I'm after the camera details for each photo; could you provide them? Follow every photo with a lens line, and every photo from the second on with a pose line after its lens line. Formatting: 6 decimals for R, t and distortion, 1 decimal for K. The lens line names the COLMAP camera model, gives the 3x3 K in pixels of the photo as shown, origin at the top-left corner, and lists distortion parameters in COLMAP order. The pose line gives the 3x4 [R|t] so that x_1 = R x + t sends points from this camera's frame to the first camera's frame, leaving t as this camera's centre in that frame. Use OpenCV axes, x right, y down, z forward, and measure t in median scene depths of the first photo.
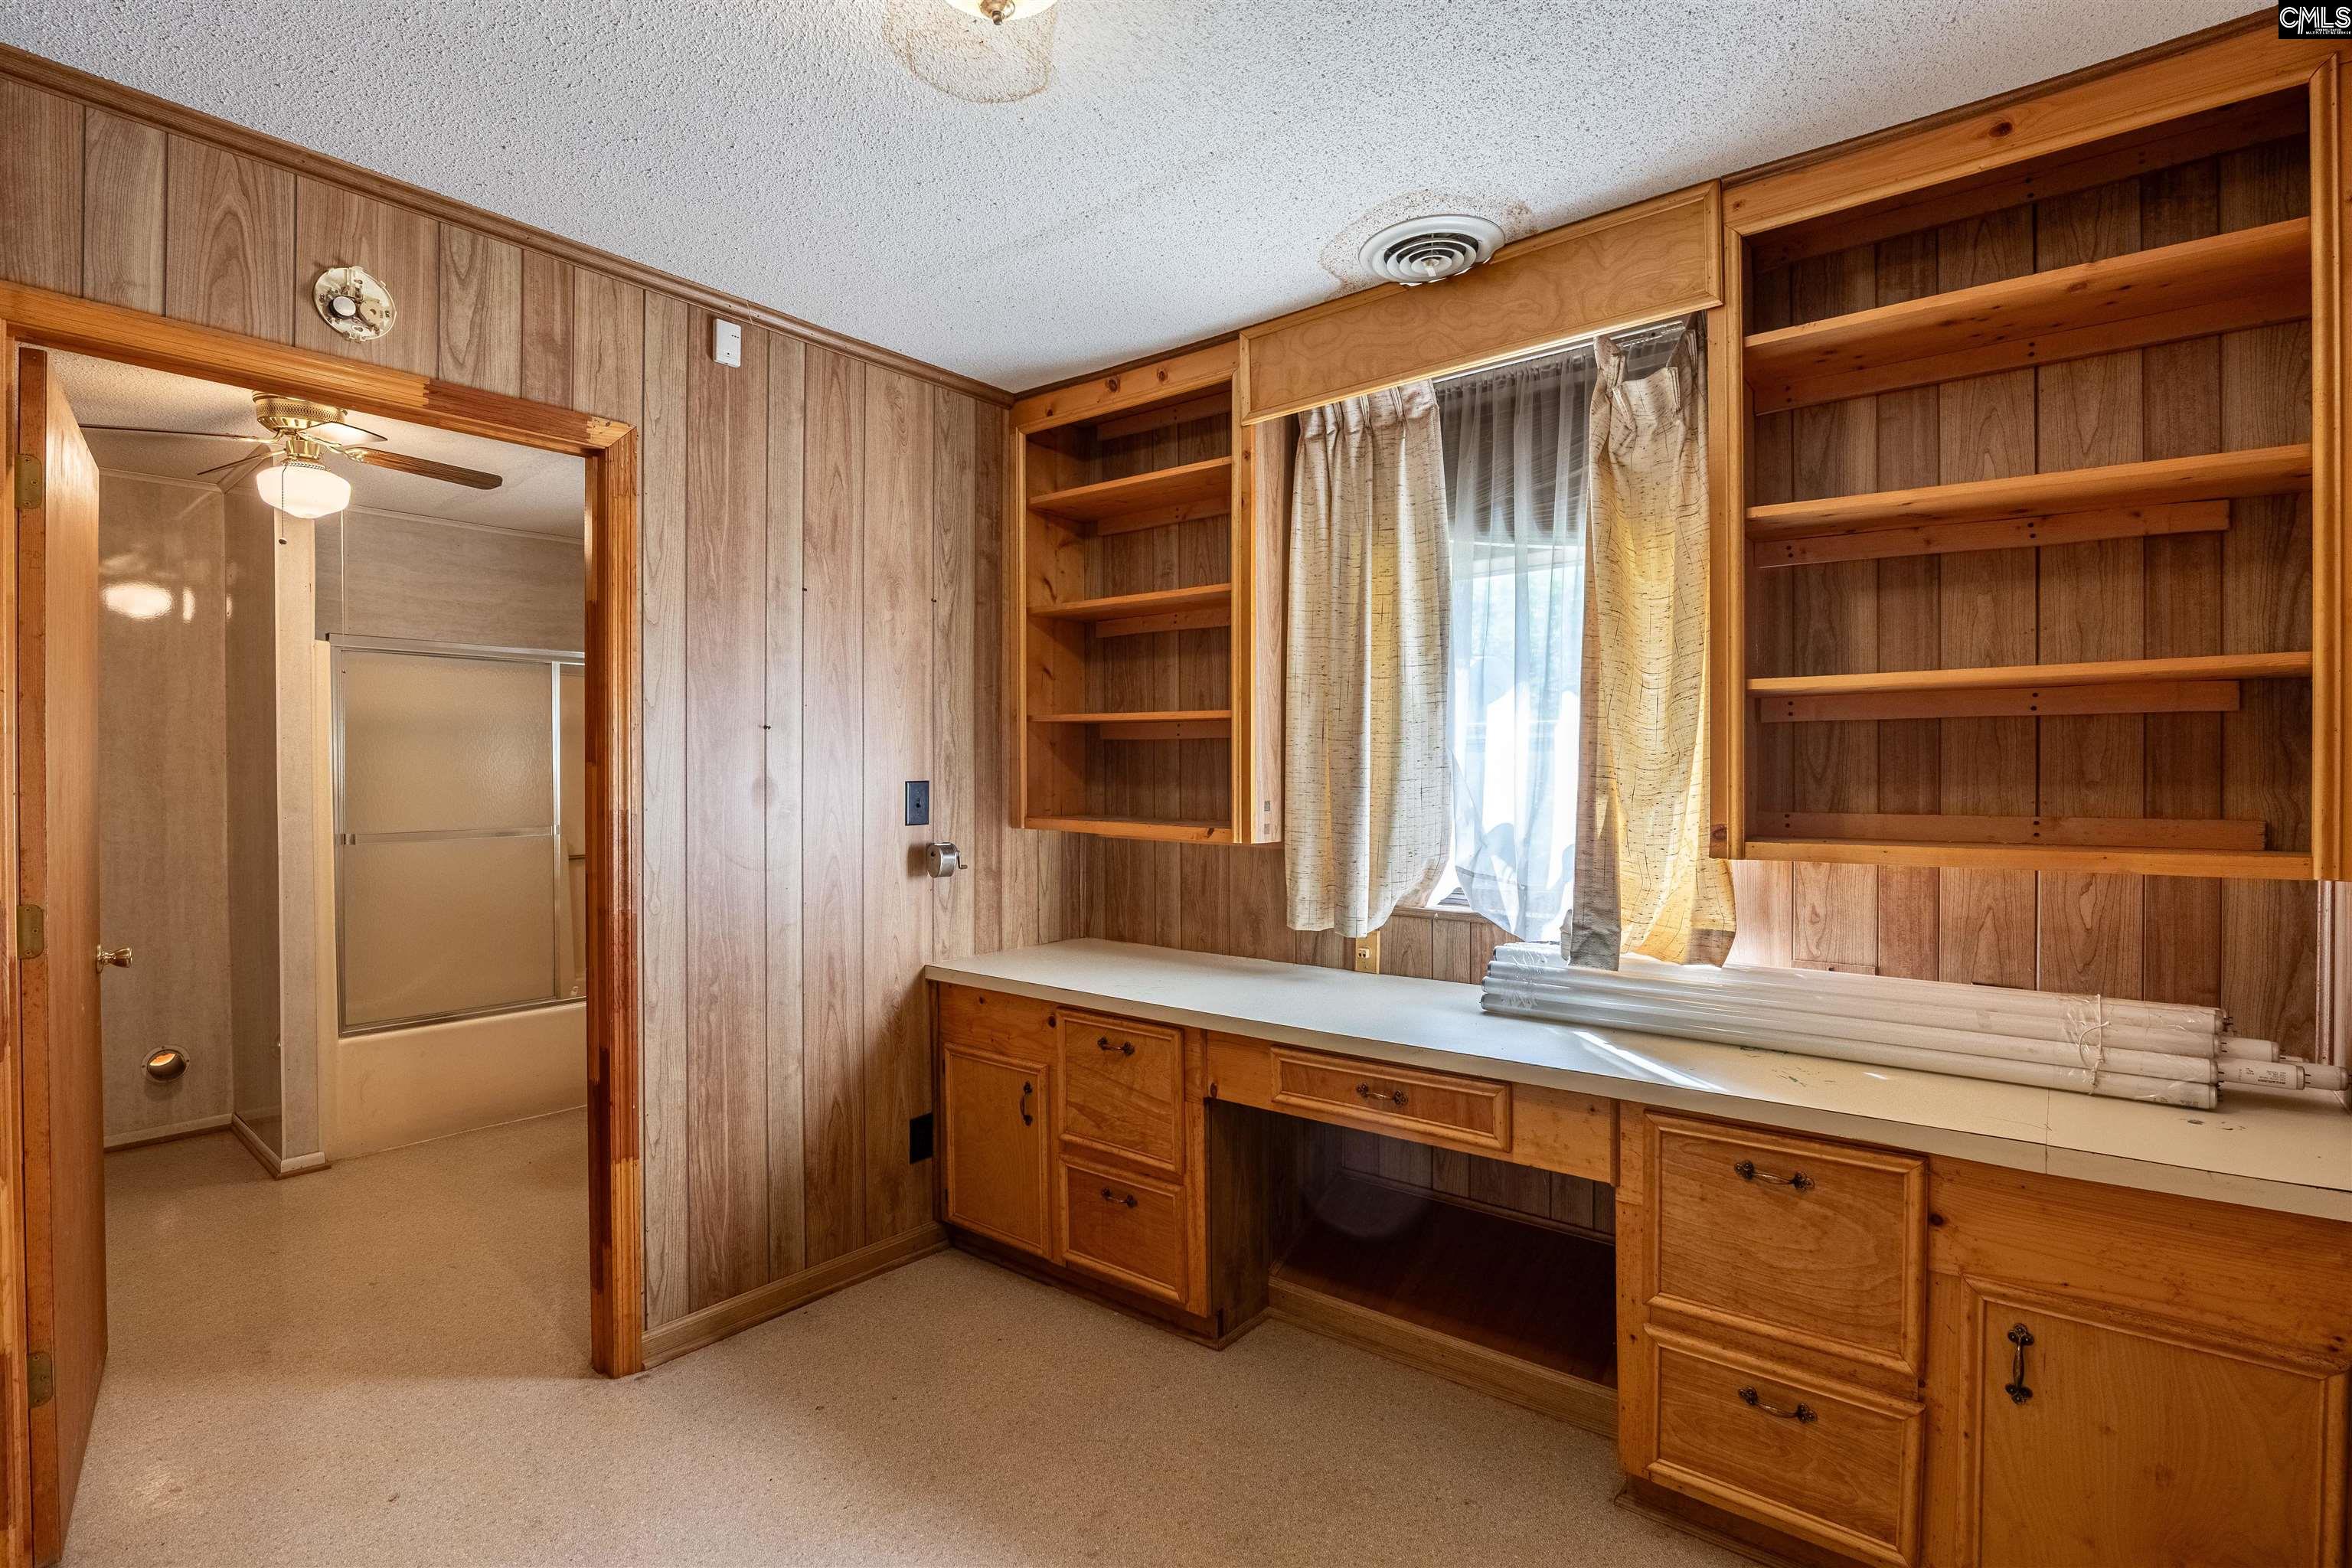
lens RADIAL K [[1105.8, 0, 1174.6], [0, 1105.8, 784.5], [0, 0, 1]] dist [-0.020021, 0.000890]
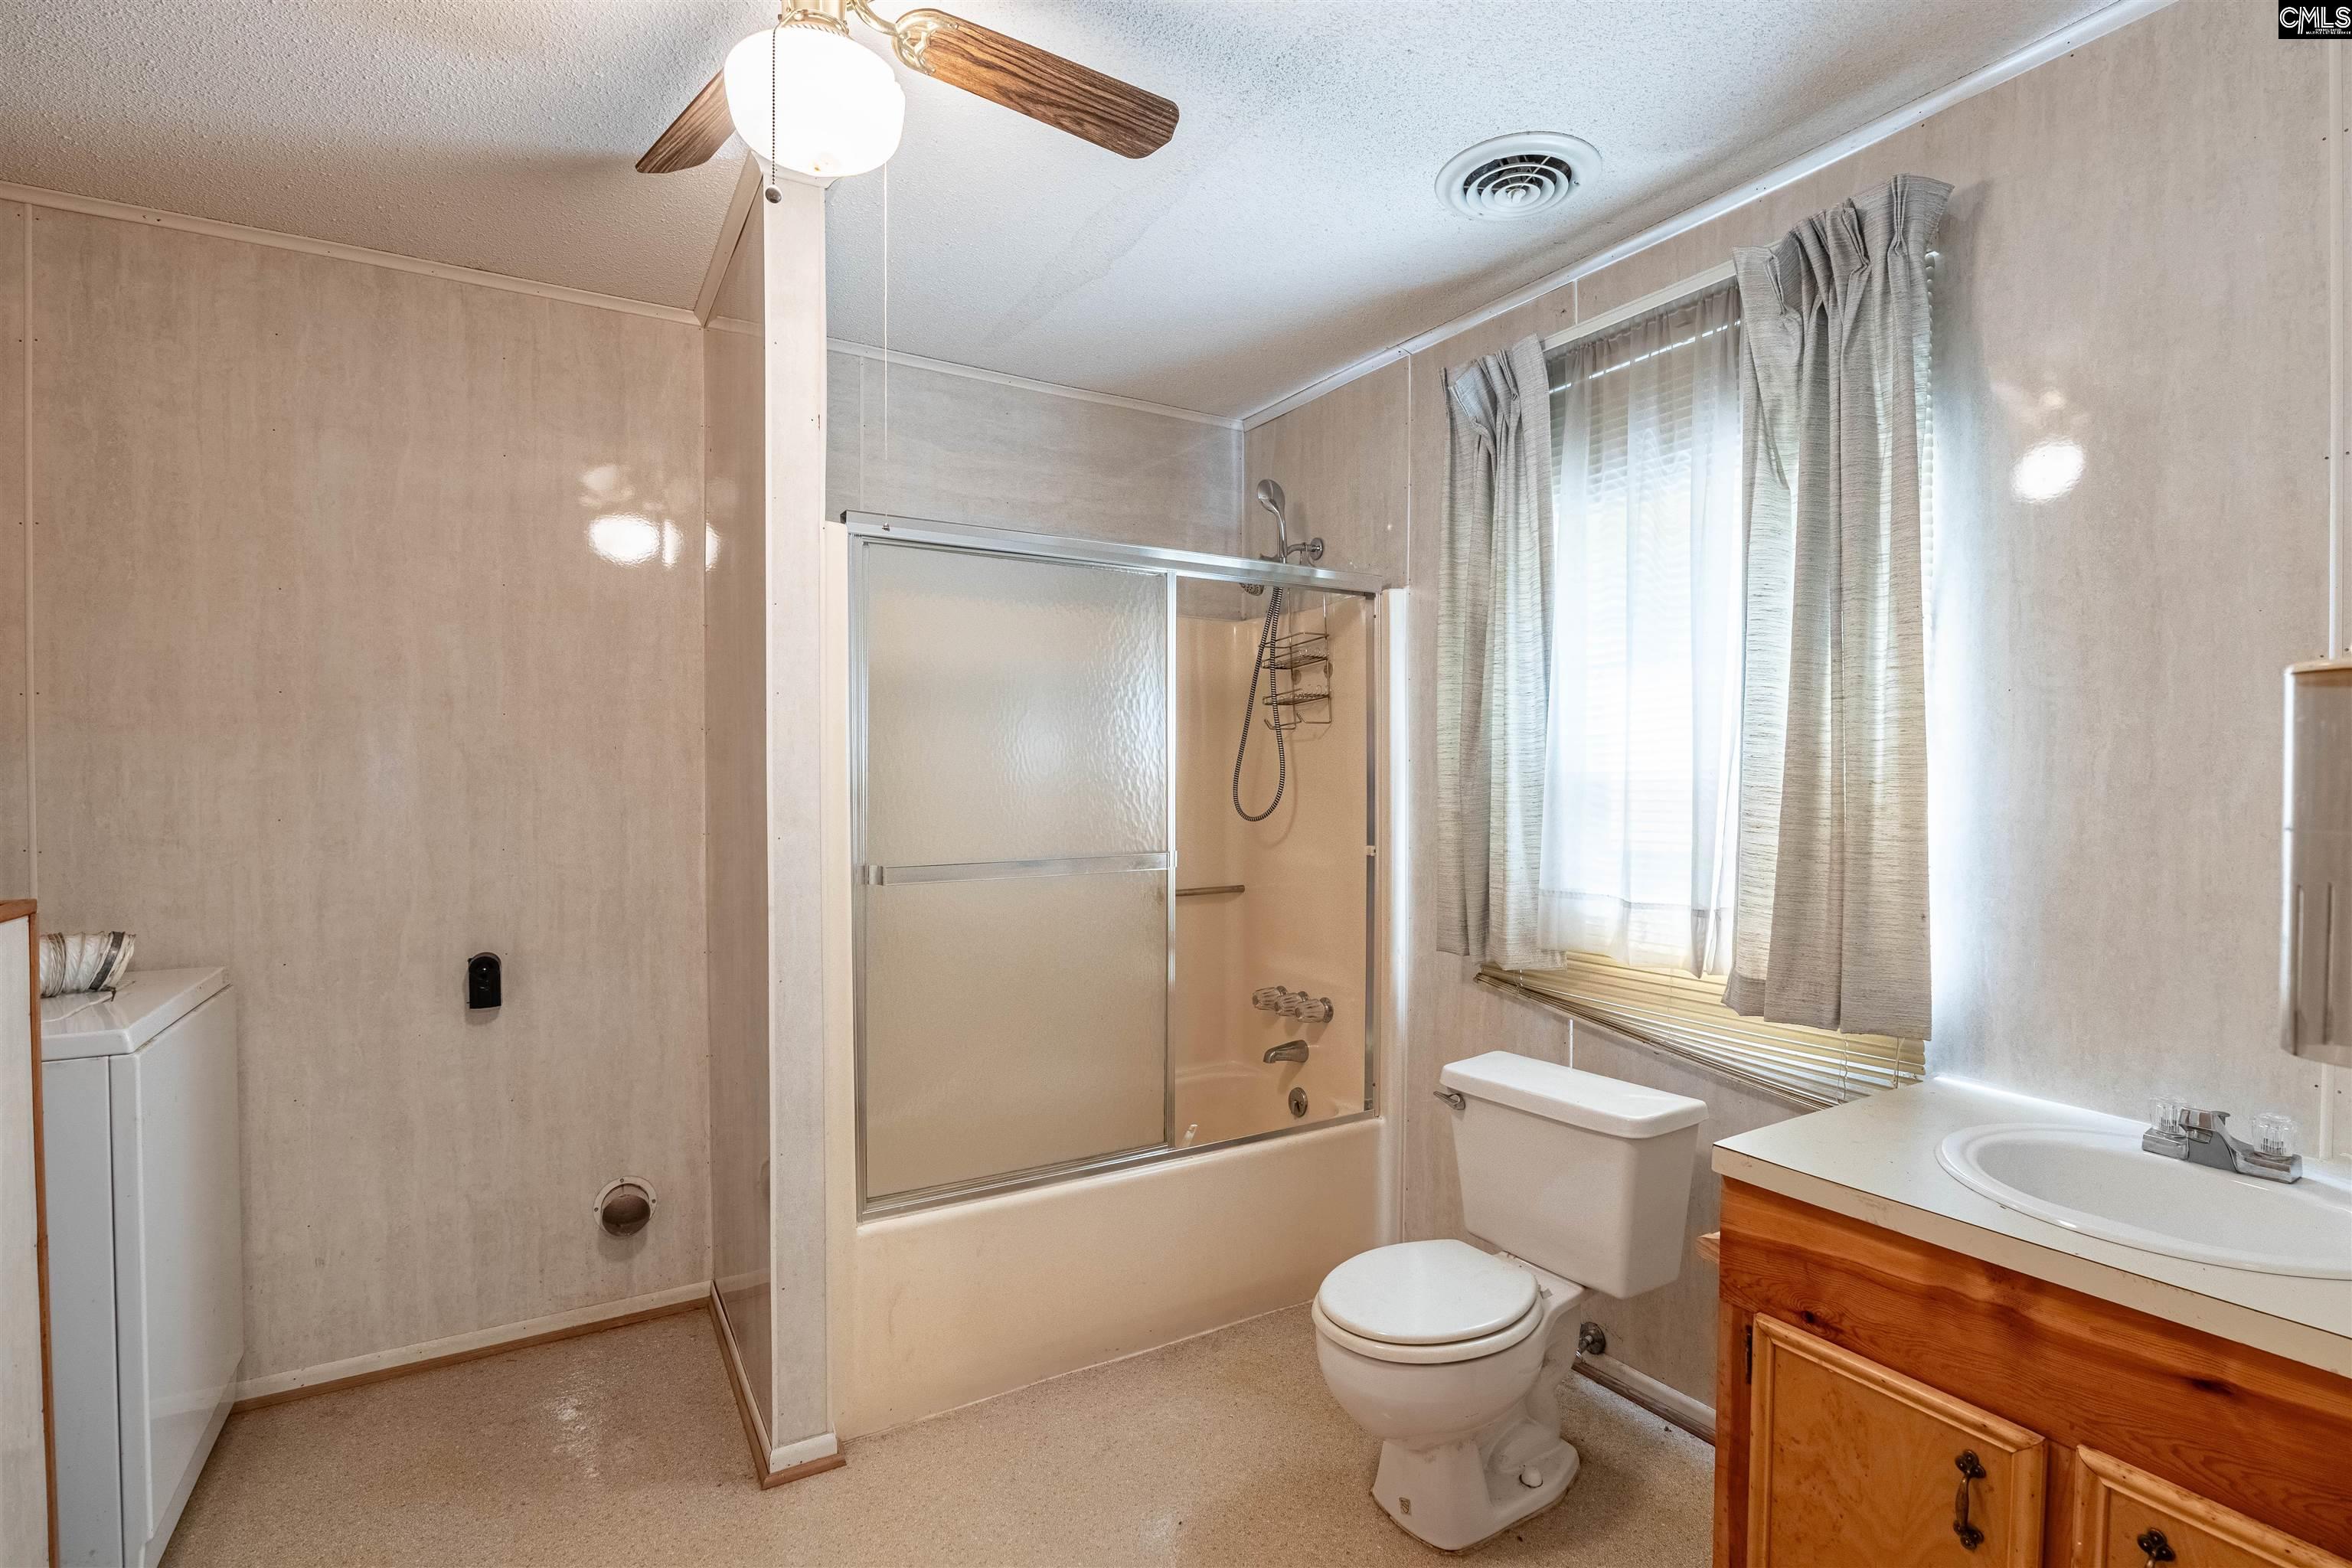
lens RADIAL K [[1105.8, 0, 1178.6], [0, 1105.8, 788.7], [0, 0, 1]] dist [-0.020021, 0.000890]
pose [[0.941749, 0.004920, -0.336280, -0.393302], [-0.004592, 0.999988, 0.001771, 0.004747], [0.336285, -0.000124, 0.941760, 0.488020]]
